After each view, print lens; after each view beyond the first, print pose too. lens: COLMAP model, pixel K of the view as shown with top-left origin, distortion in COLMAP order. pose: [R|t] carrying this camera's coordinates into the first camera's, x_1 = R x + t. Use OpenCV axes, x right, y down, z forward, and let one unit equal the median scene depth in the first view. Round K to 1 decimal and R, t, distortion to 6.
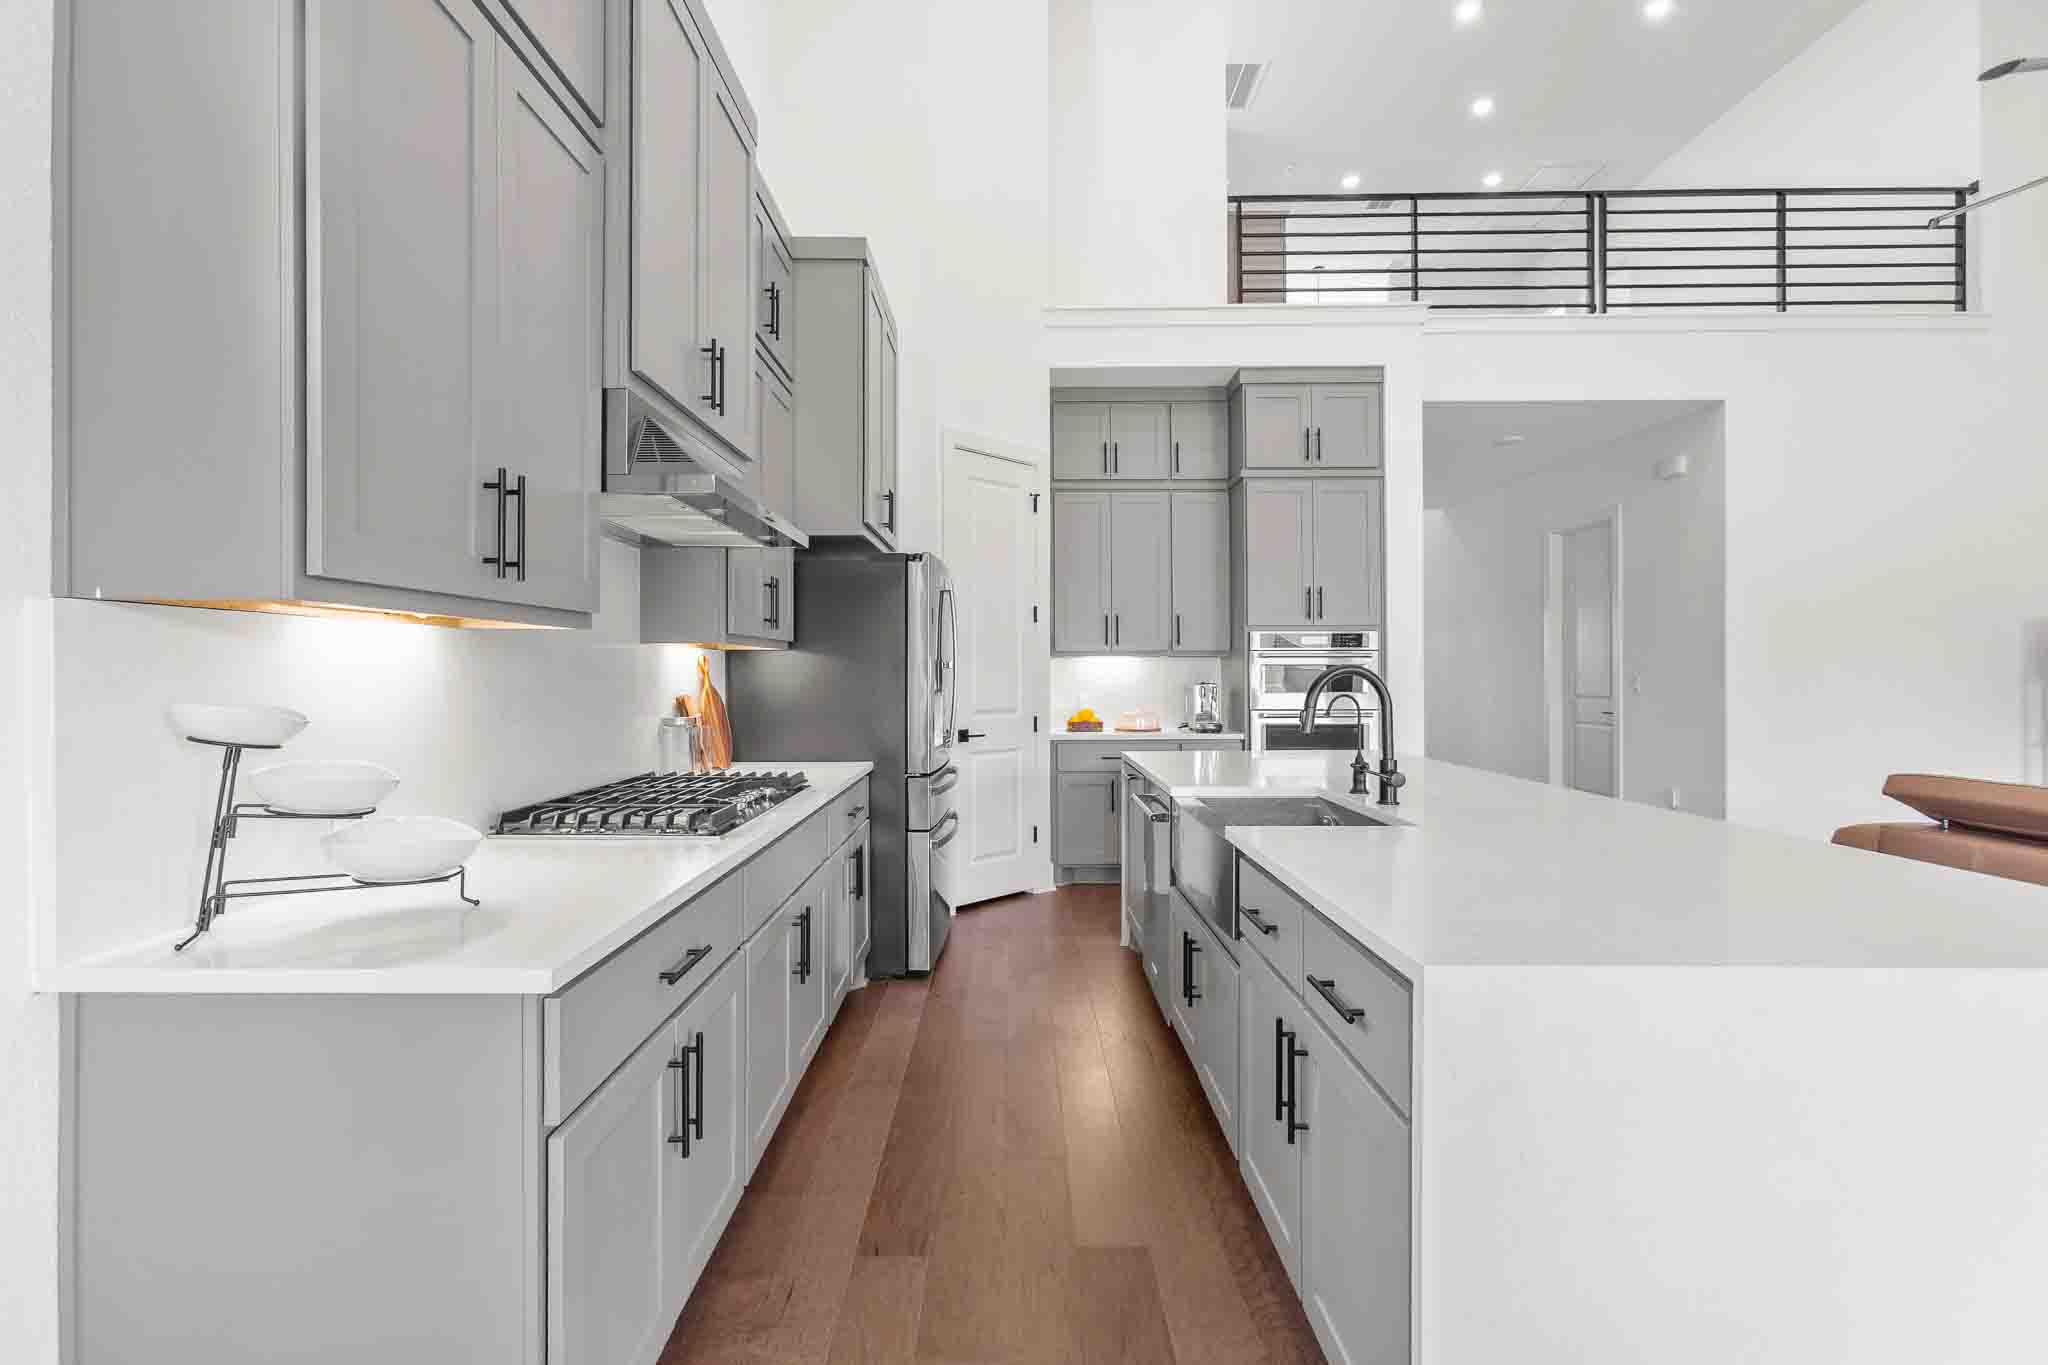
lens RADIAL K [[905.3, 0, 1003.2], [0, 905.3, 674.2], [0, 0, 1]] dist [-0.000485, 0.003379]
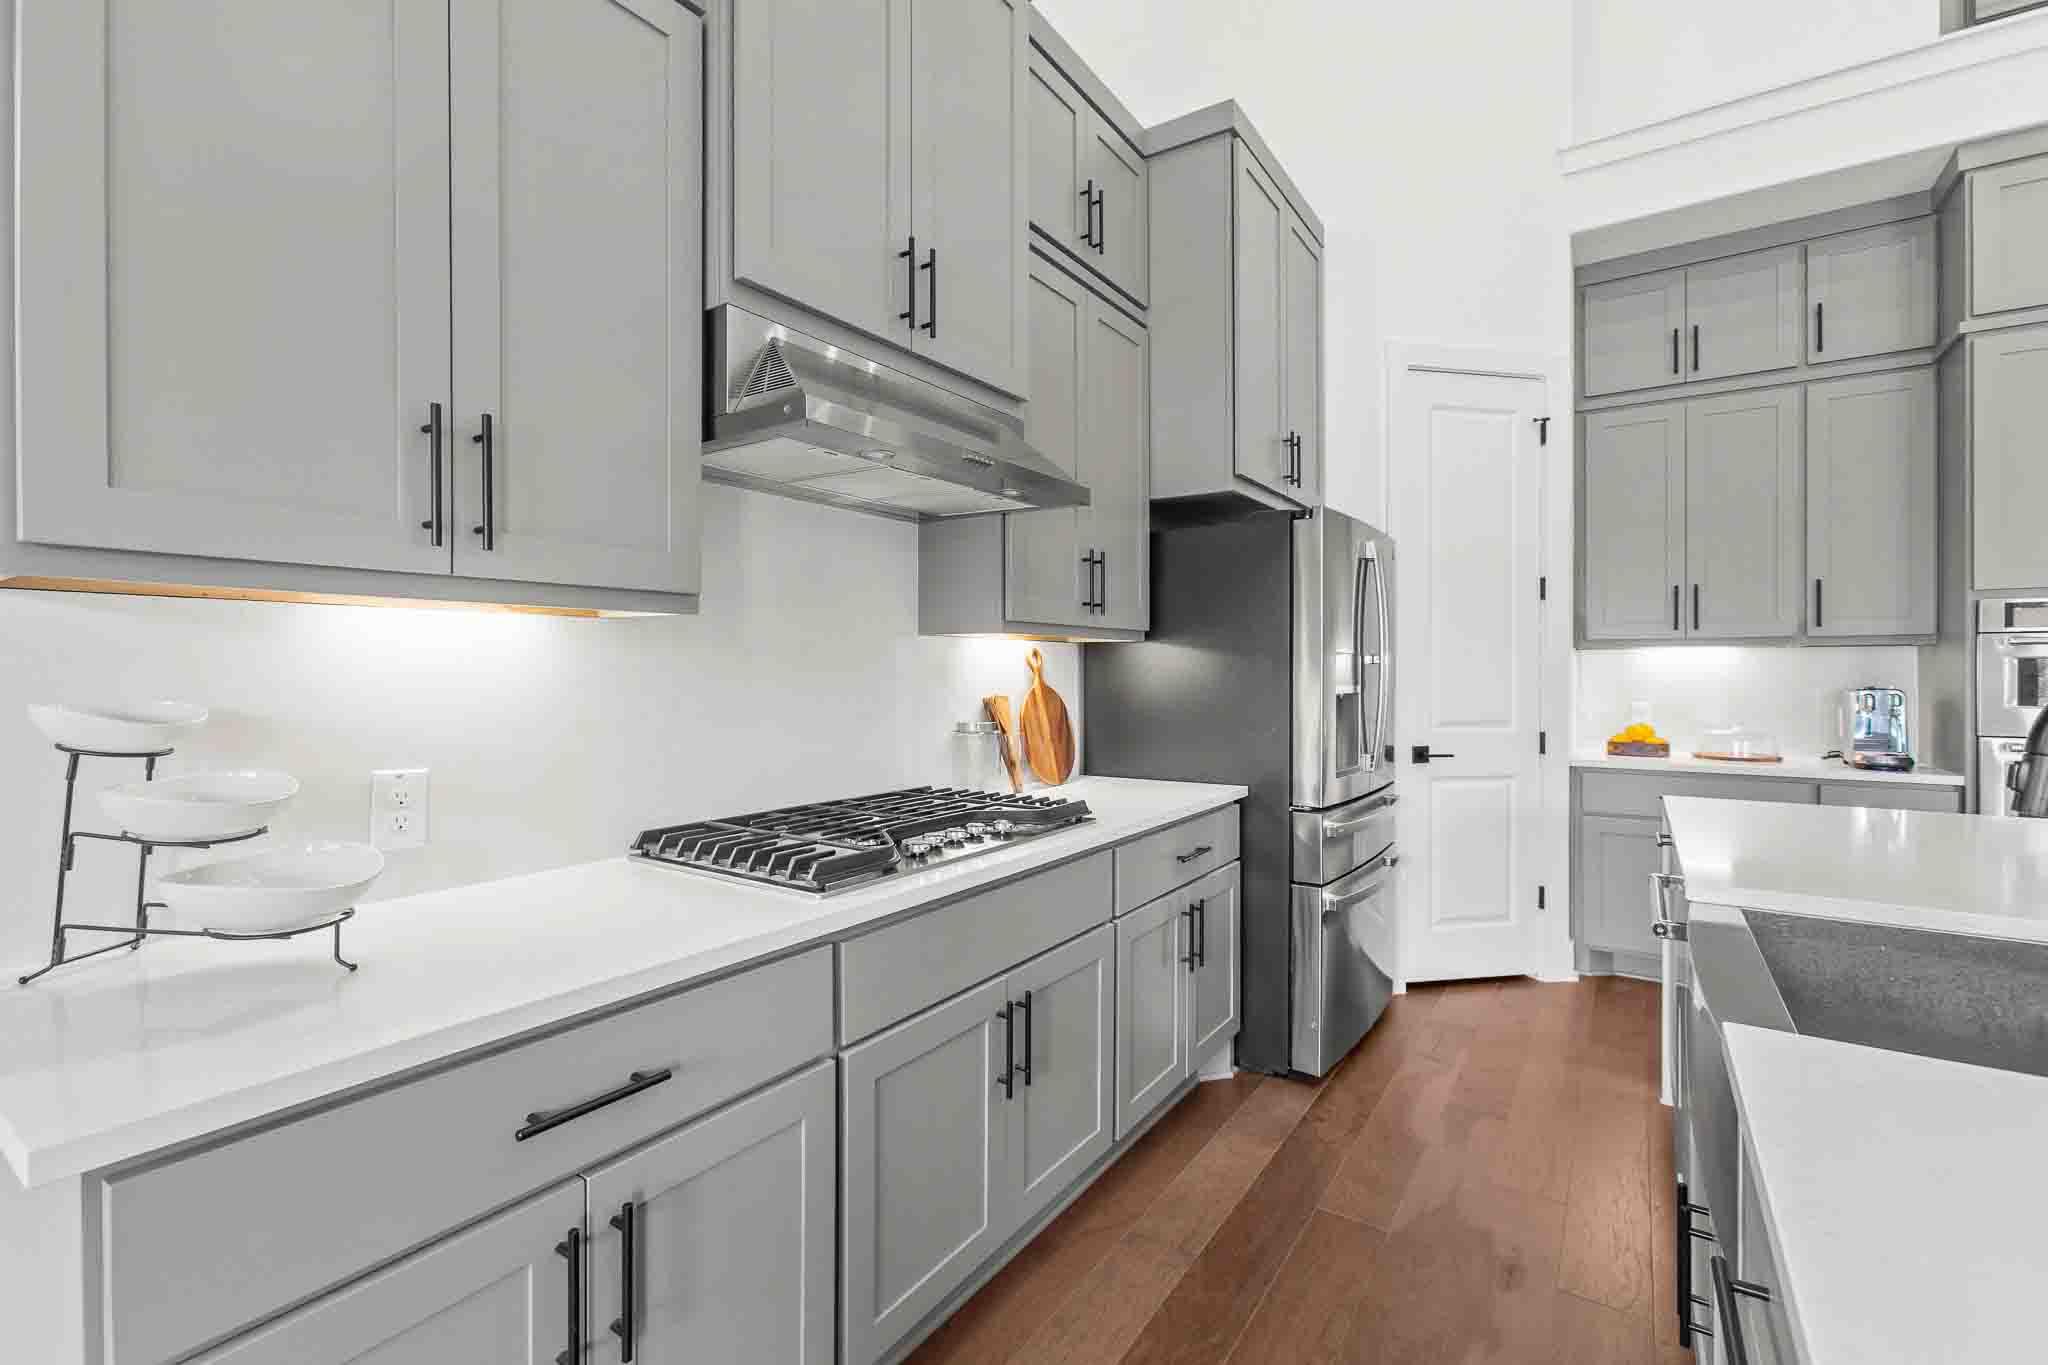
lens RADIAL K [[905.3, 0, 1010.1], [0, 905.3, 675.9], [0, 0, 1]] dist [-0.000485, 0.003379]
pose [[0.832932, 0.006092, -0.553342, 0.079719], [-0.003493, 0.999977, 0.005751, -0.000049], [0.553364, -0.002858, 0.832934, 0.176813]]
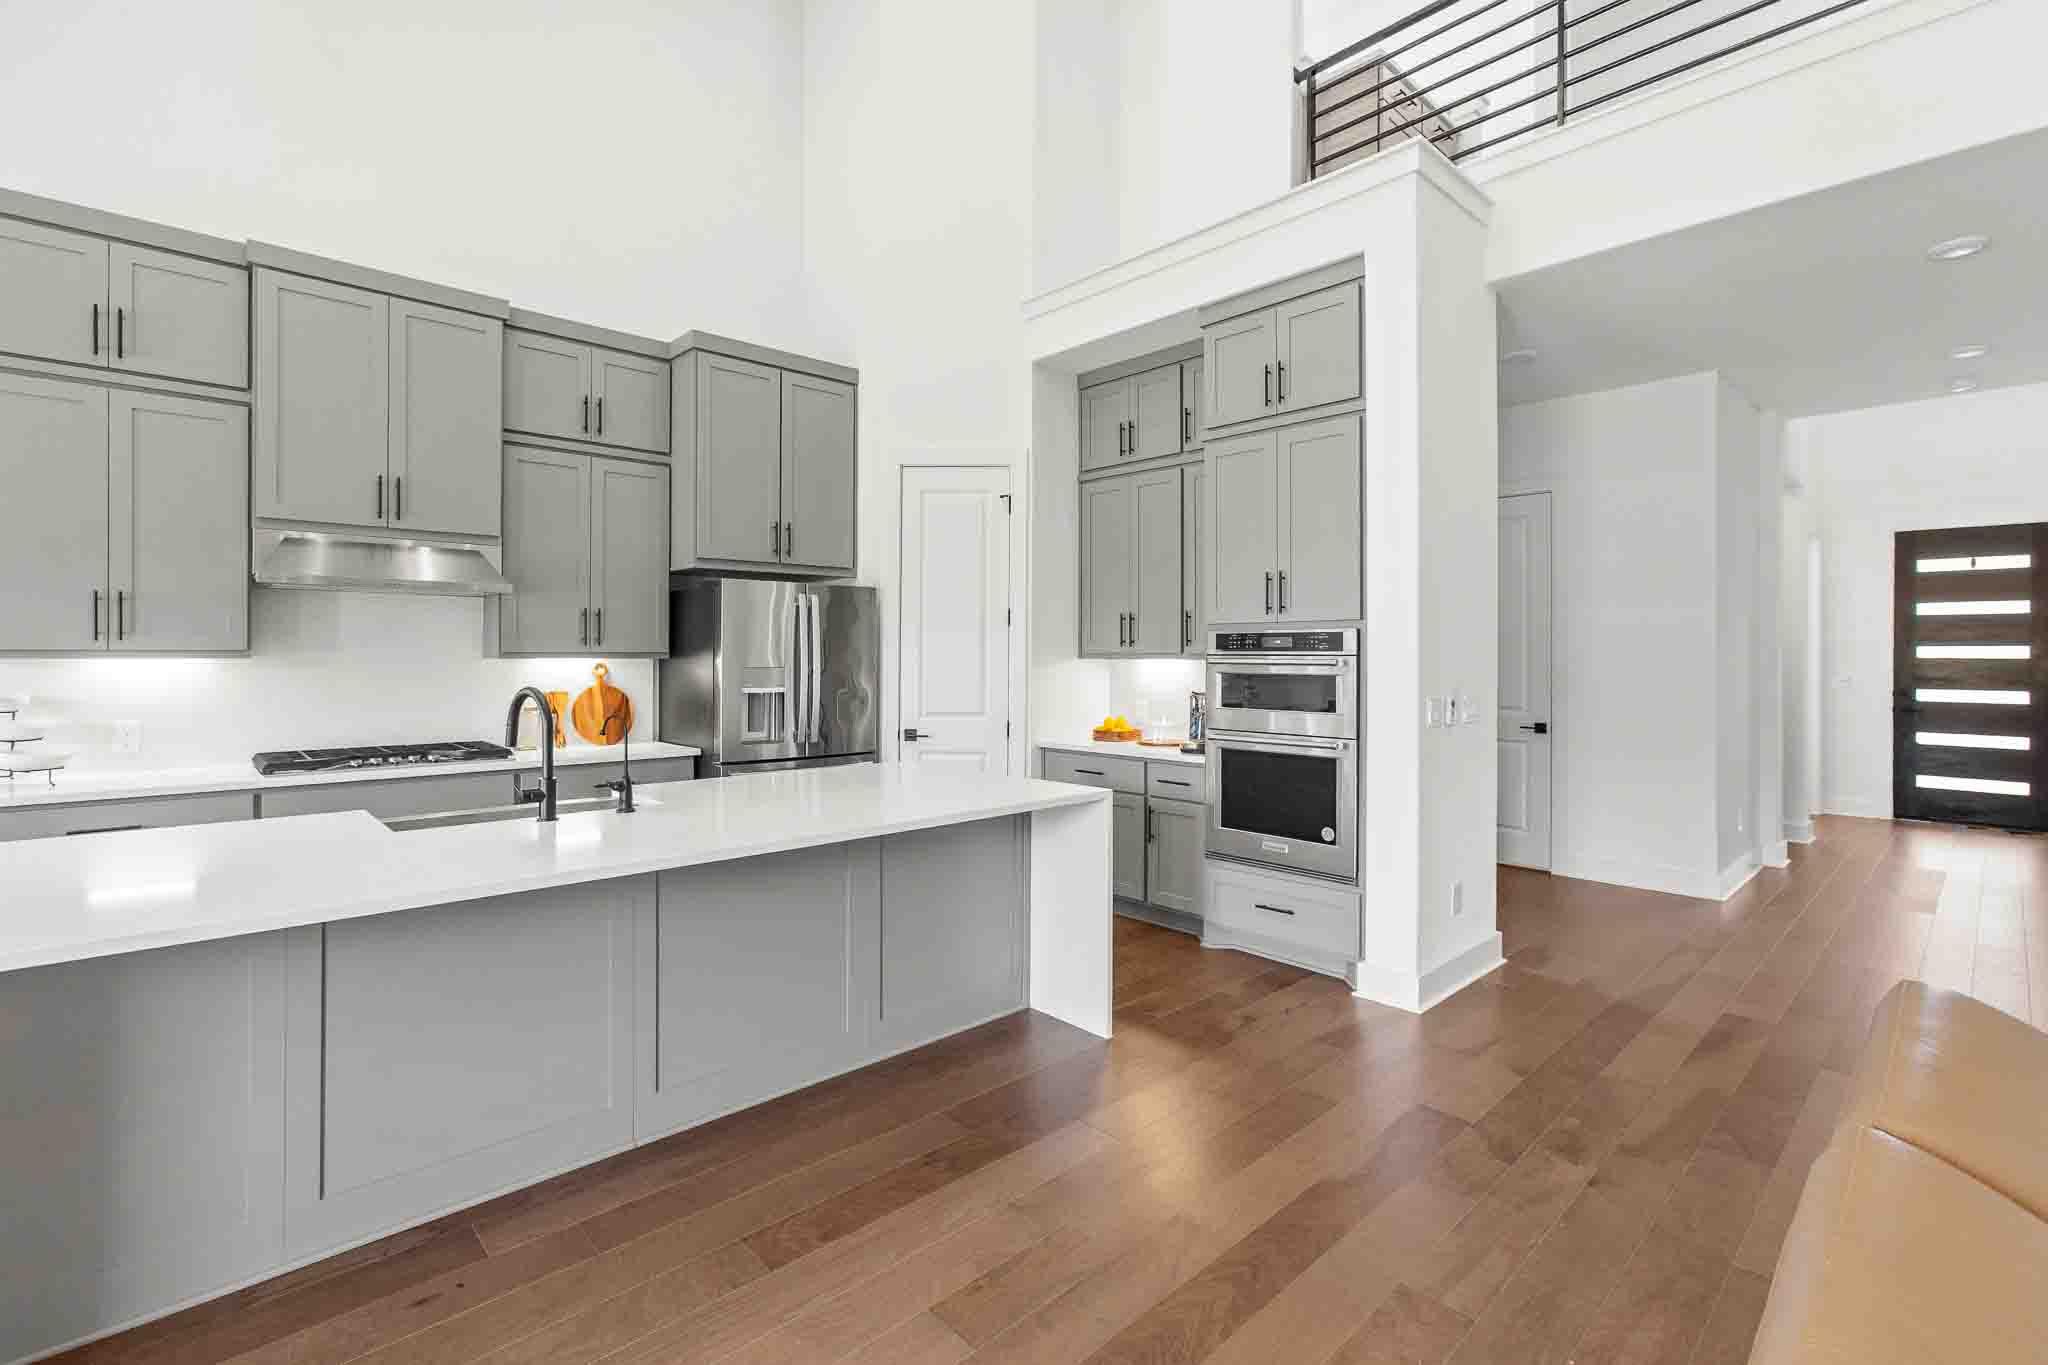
lens RADIAL K [[905.3, 0, 985.1], [0, 905.3, 655.1], [0, 0, 1]] dist [-0.000485, 0.003379]
pose [[0.682735, 0.005572, -0.730645, 0.731737], [-0.007883, 0.999969, 0.000259, -0.025098], [0.730624, 0.005583, 0.682757, 0.306251]]
